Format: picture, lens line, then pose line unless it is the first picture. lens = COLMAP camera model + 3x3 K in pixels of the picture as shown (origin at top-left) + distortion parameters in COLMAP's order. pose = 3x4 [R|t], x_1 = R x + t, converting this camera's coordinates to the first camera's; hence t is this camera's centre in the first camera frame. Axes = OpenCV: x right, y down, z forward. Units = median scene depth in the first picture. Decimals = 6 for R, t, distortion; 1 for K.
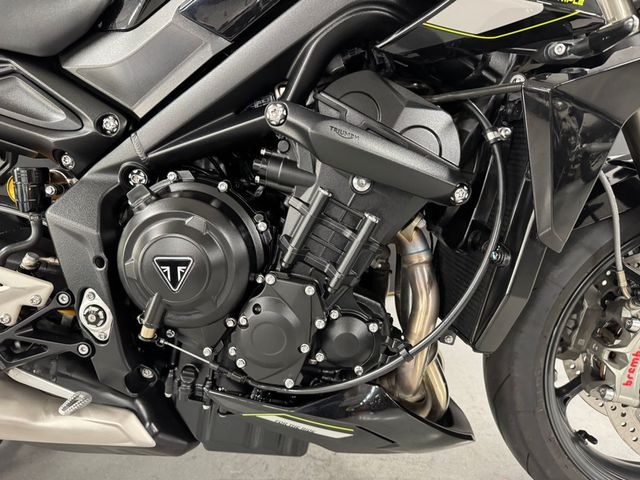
lens RADIAL K [[464.2, 0, 320.0], [0, 464.2, 240.0], [0, 0, 1]] dist [0.032101, -0.053151]
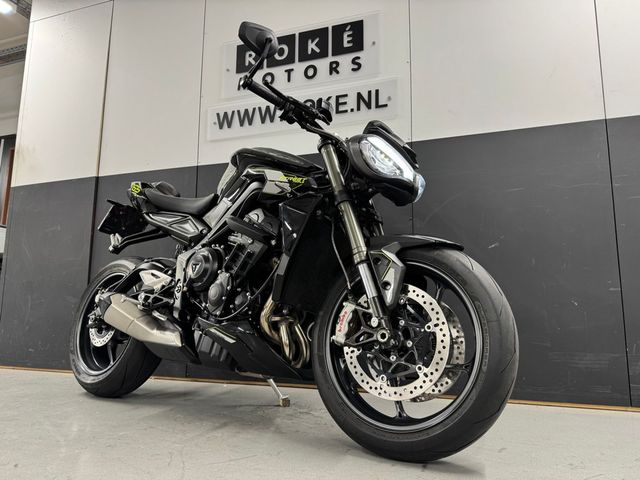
lens RADIAL K [[464.2, 0, 320.0], [0, 464.2, 240.0], [0, 0, 1]] dist [0.032101, -0.053151]
pose [[0.846973, -0.025903, -0.531005, 1.825844], [-0.234611, 0.878083, -0.417047, 0.902869], [0.477069, 0.477806, 0.737636, -0.868367]]
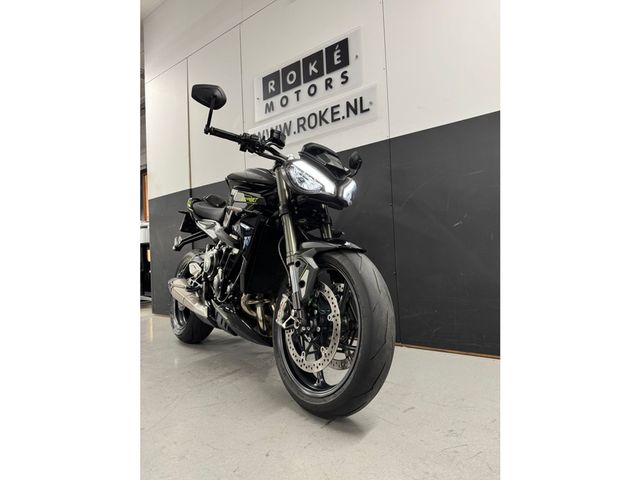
lens RADIAL K [[350.4, 0, 320.0], [0, 350.4, 240.0], [0, 0, 1]] dist [0.000860, -0.000084]
pose [[0.660514, -0.012211, -0.750714, 2.581512], [-0.251646, 0.938434, -0.236675, 0.330594], [0.707386, 0.345242, 0.616776, -0.319939]]
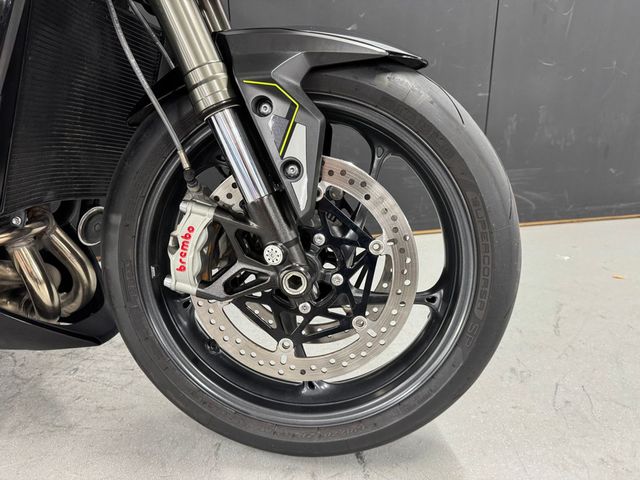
lens RADIAL K [[464.2, 0, 320.0], [0, 464.2, 240.0], [0, 0, 1]] dist [0.032101, -0.053151]
pose [[0.998845, 0.044507, -0.018092, 1.009439], [-0.044368, 0.998983, 0.008013, 0.241959], [0.018431, -0.007201, 0.999804, 0.059579]]
